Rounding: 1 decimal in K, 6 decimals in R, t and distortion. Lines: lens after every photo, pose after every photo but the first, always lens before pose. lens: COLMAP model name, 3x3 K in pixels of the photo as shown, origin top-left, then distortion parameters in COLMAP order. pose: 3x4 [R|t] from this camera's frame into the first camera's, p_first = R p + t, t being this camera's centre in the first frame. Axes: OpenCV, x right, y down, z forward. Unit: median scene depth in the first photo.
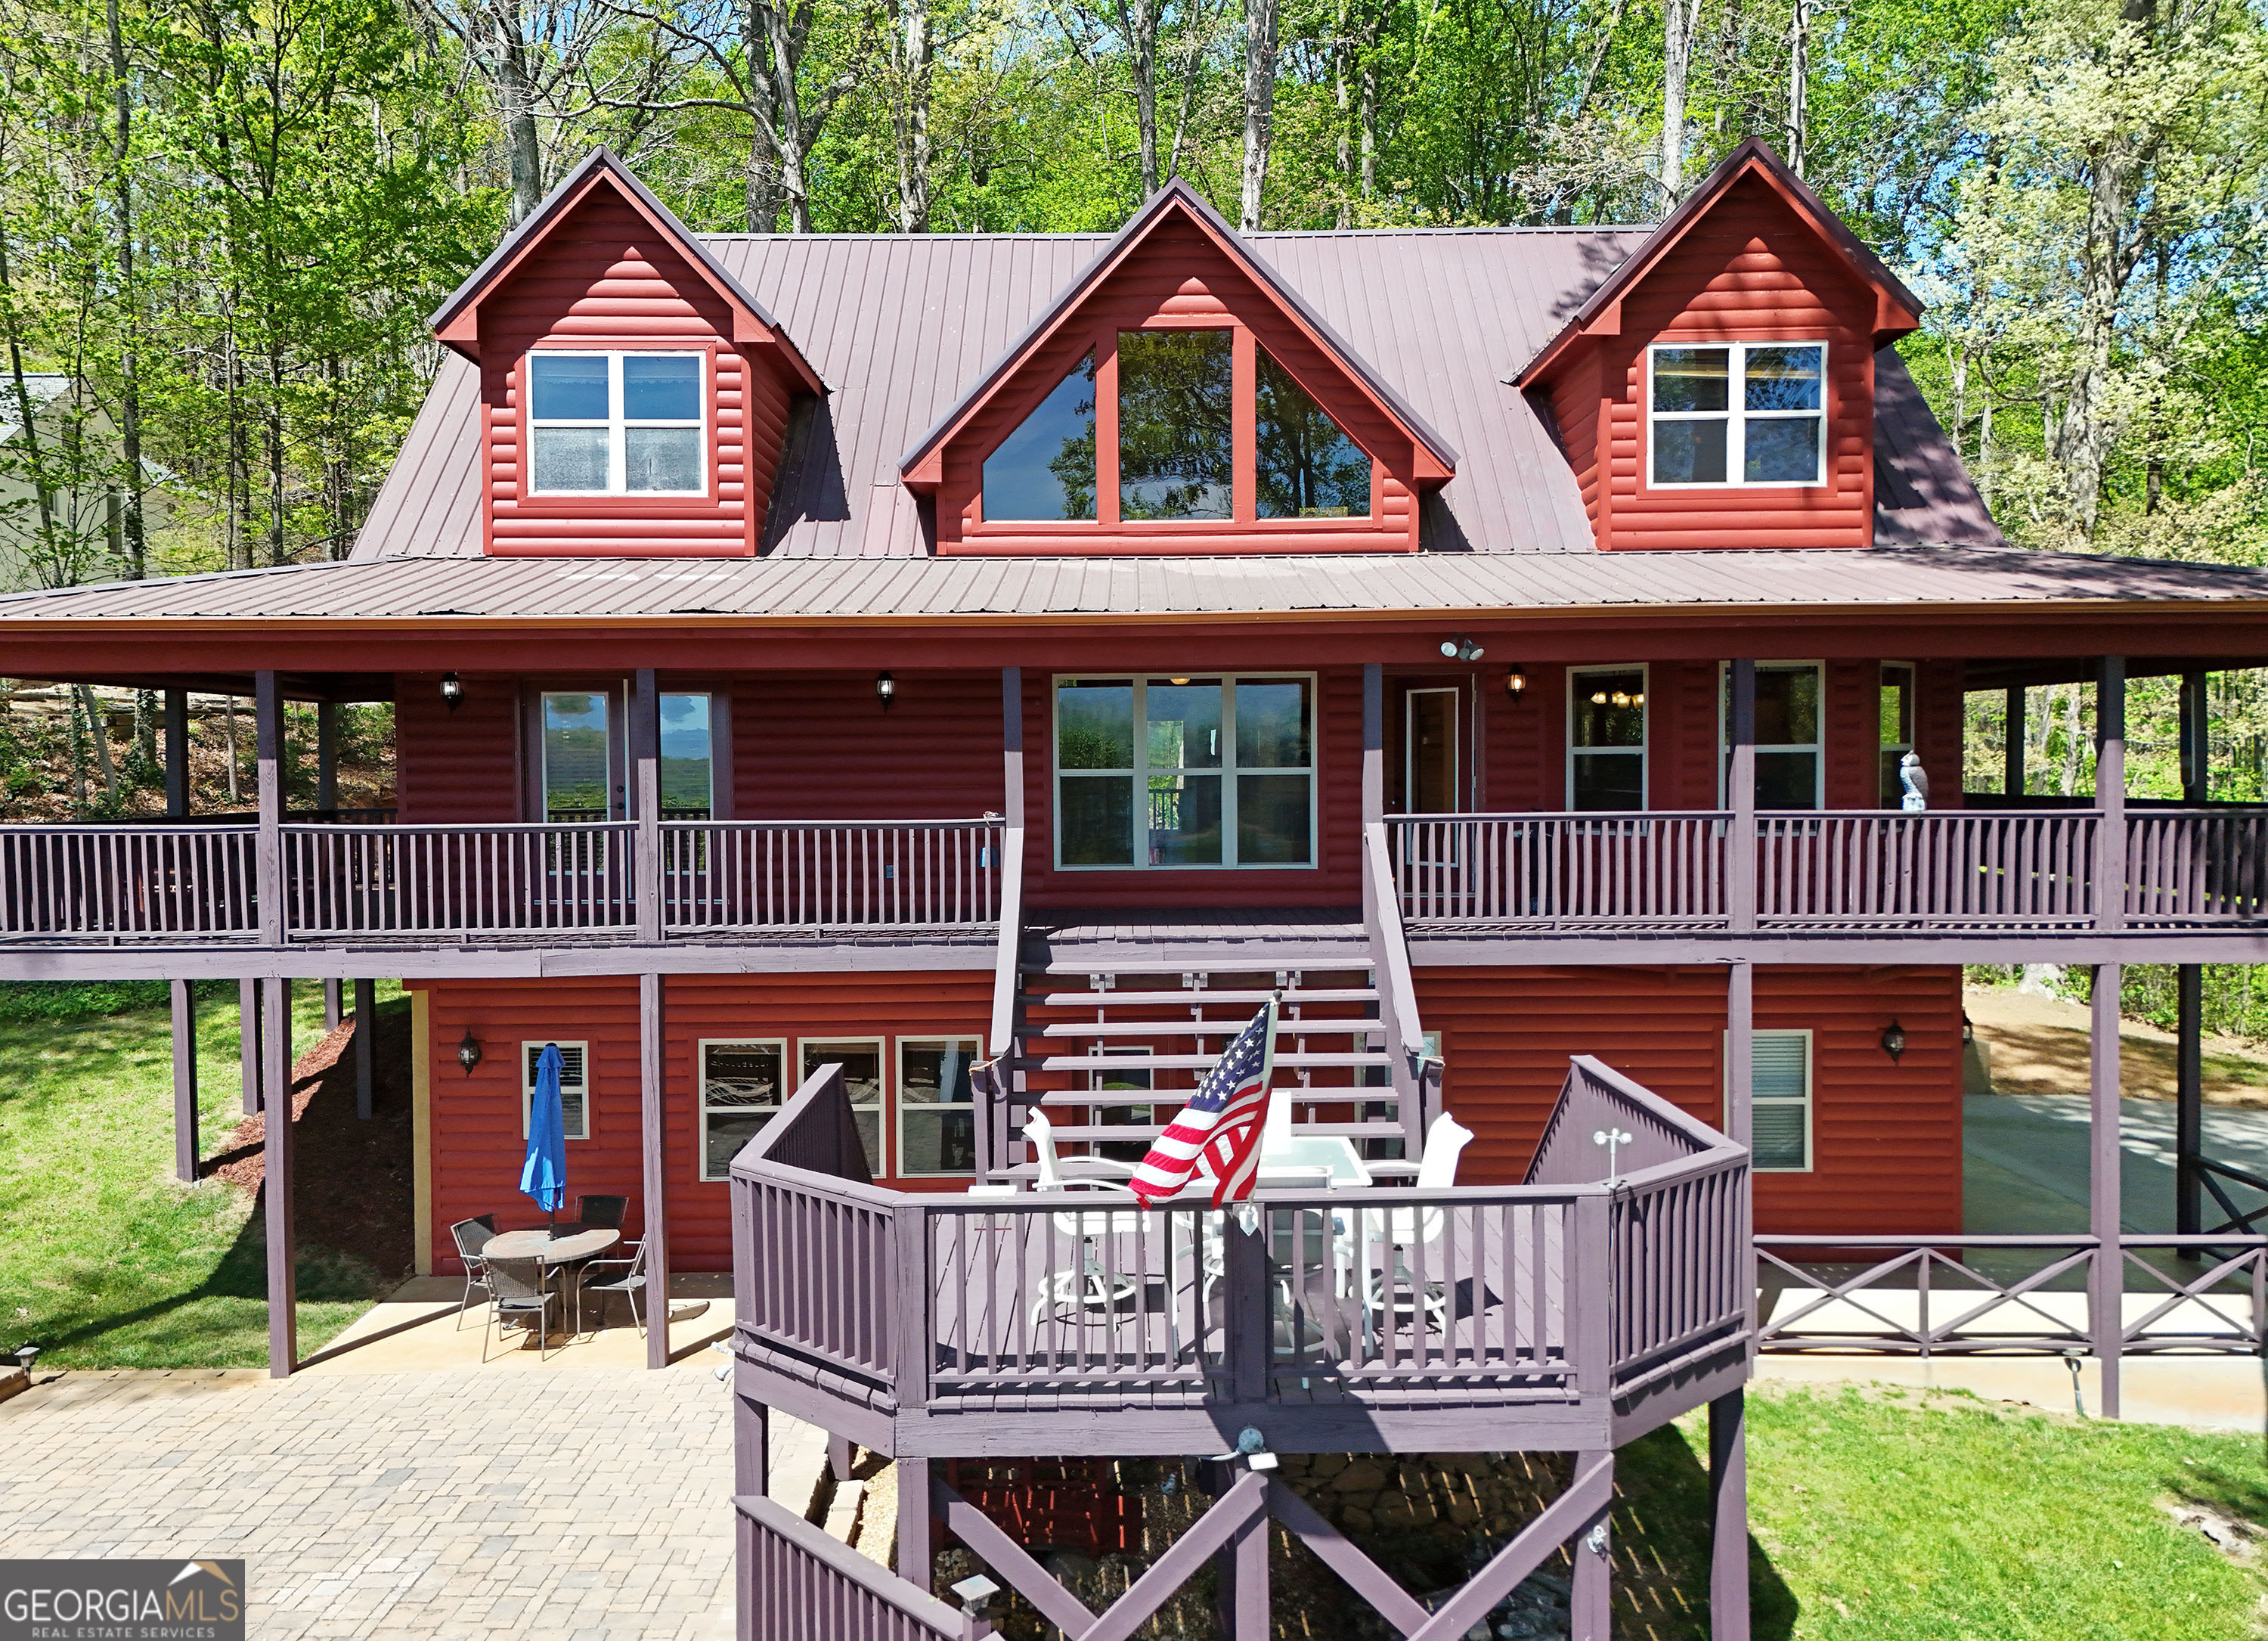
lens RADIAL K [[1803.7, 0, 1132.3], [0, 1803.7, 820.6], [0, 0, 1]] dist [0.016658, 0.004185]
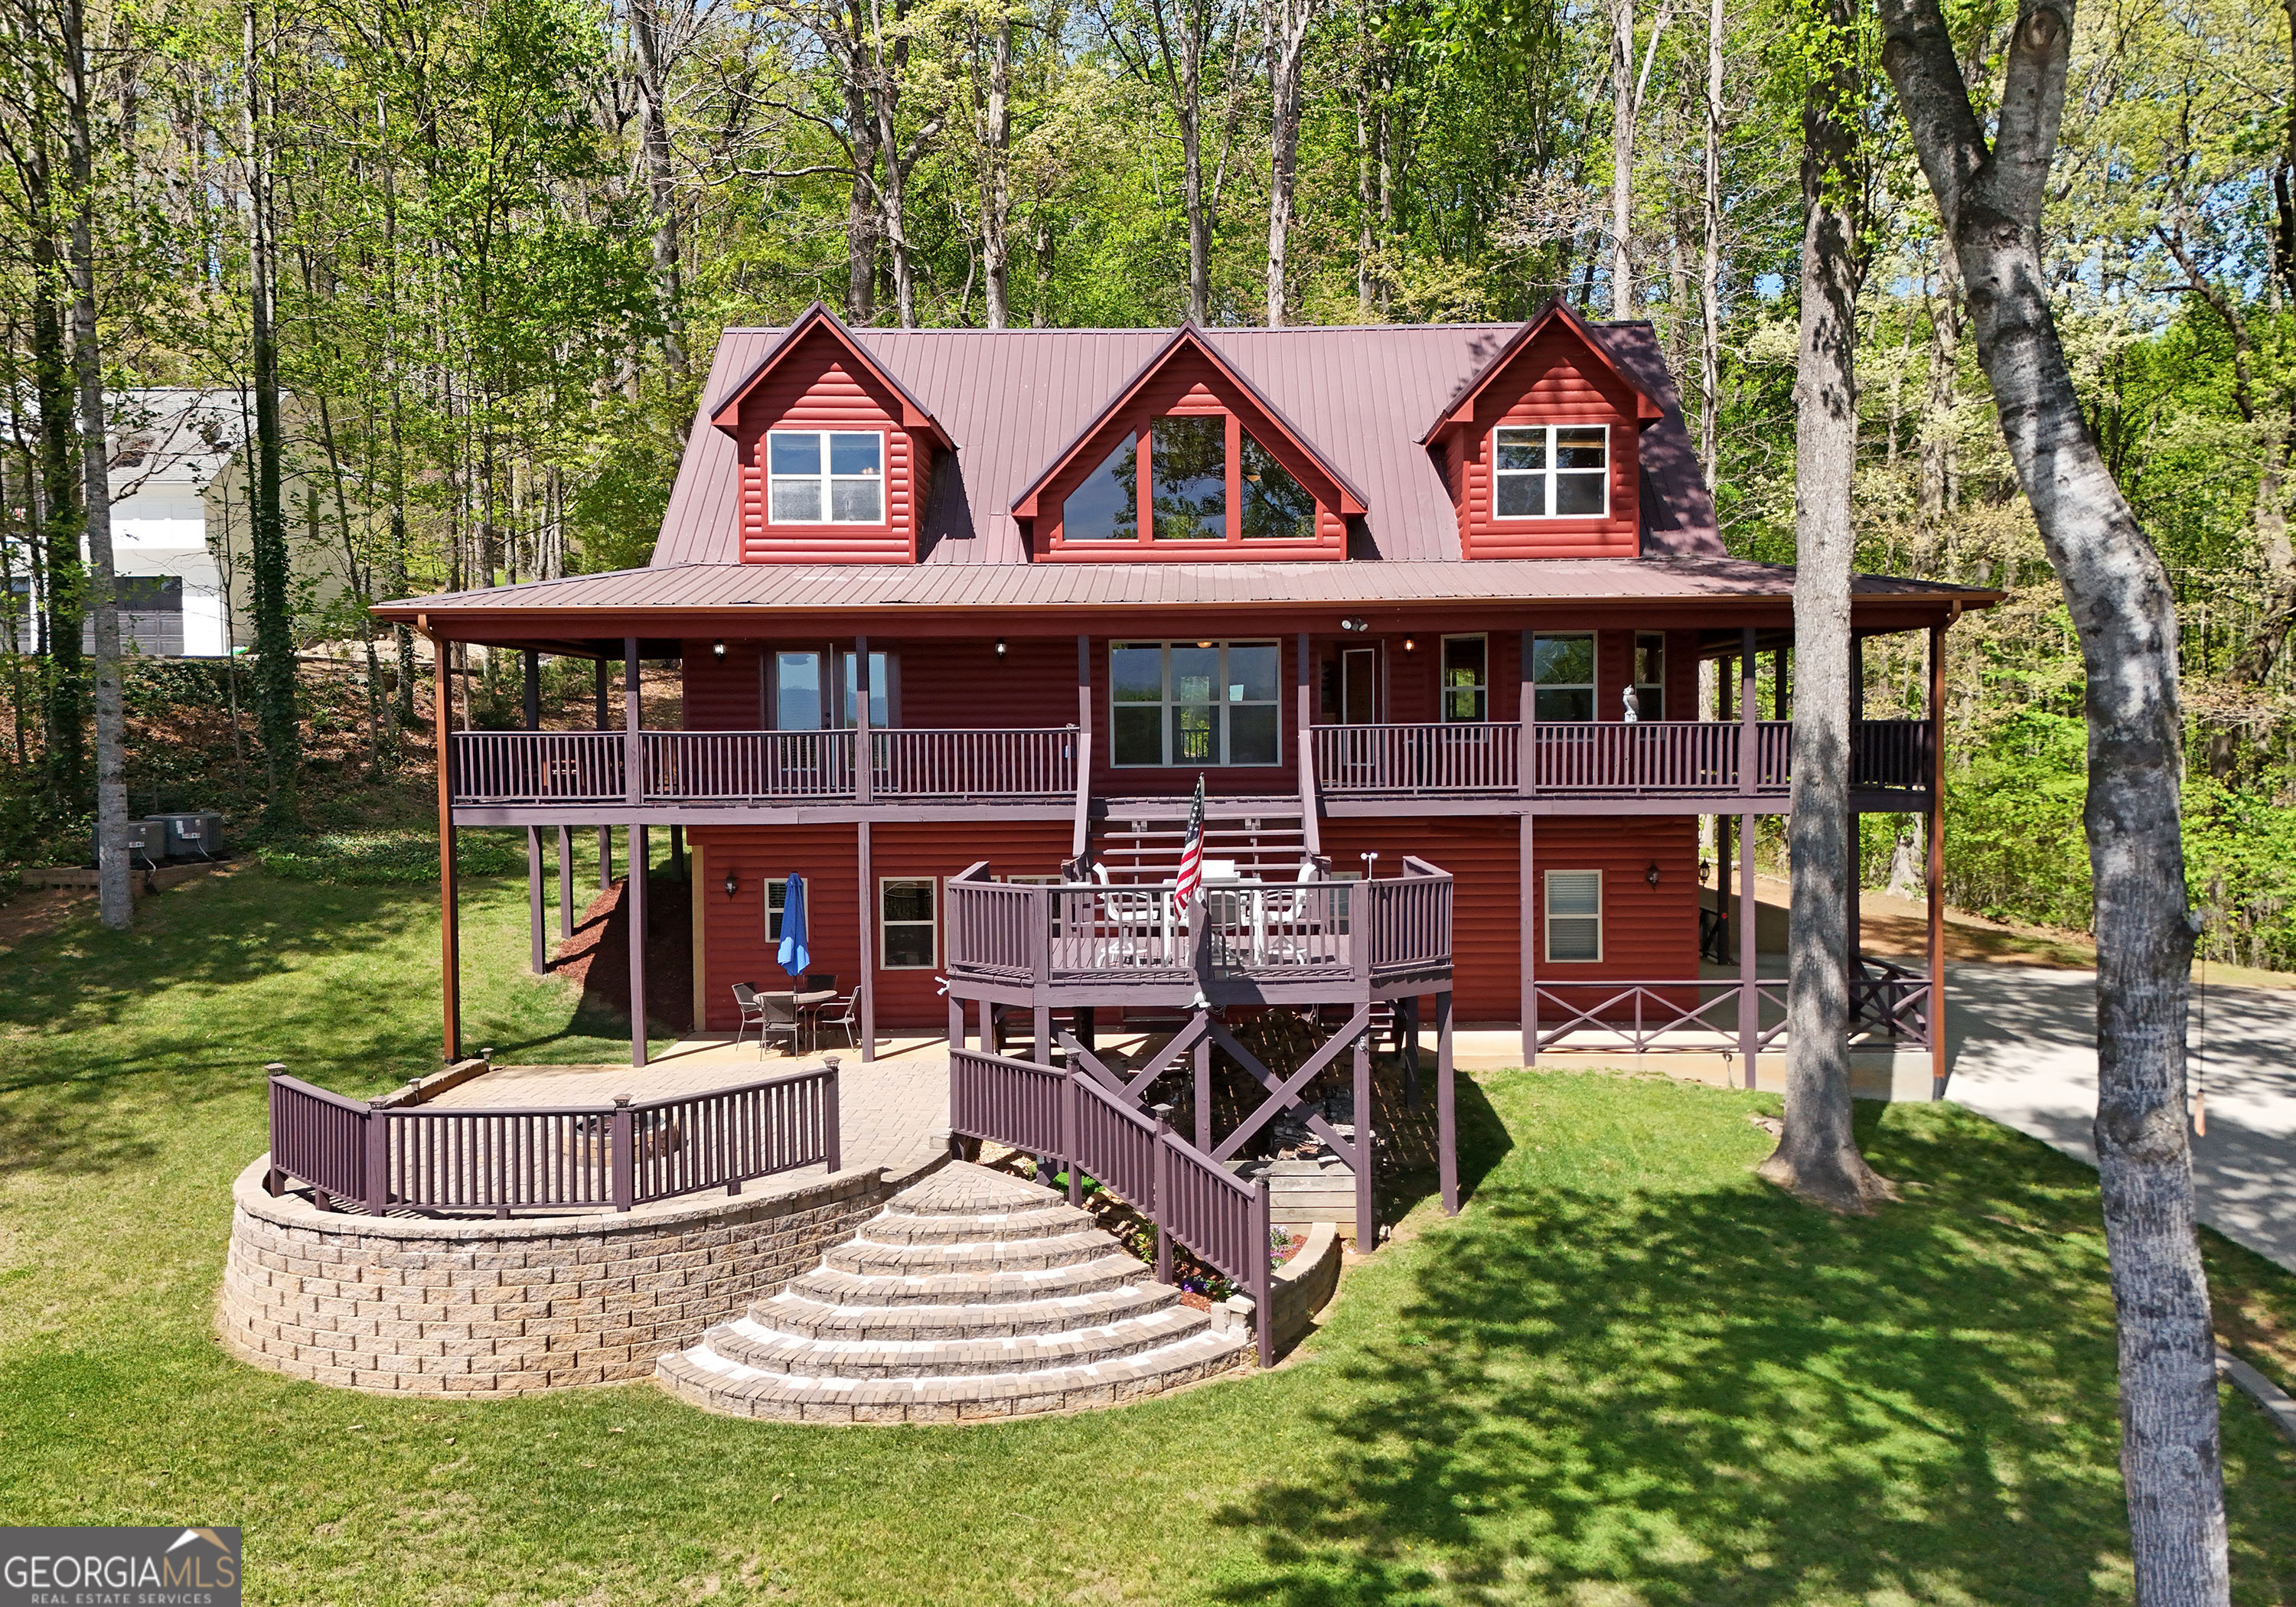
lens RADIAL K [[1740.4, 0, 1192.7], [0, 1740.4, 783.5], [0, 0, 1]] dist [0.028386, -0.016984]
pose [[0.999997, -0.000797, 0.002198, 0.024188], [0.000795, 0.999999, 0.000721, 0.040926], [-0.002198, -0.000719, 0.999997, -0.492214]]
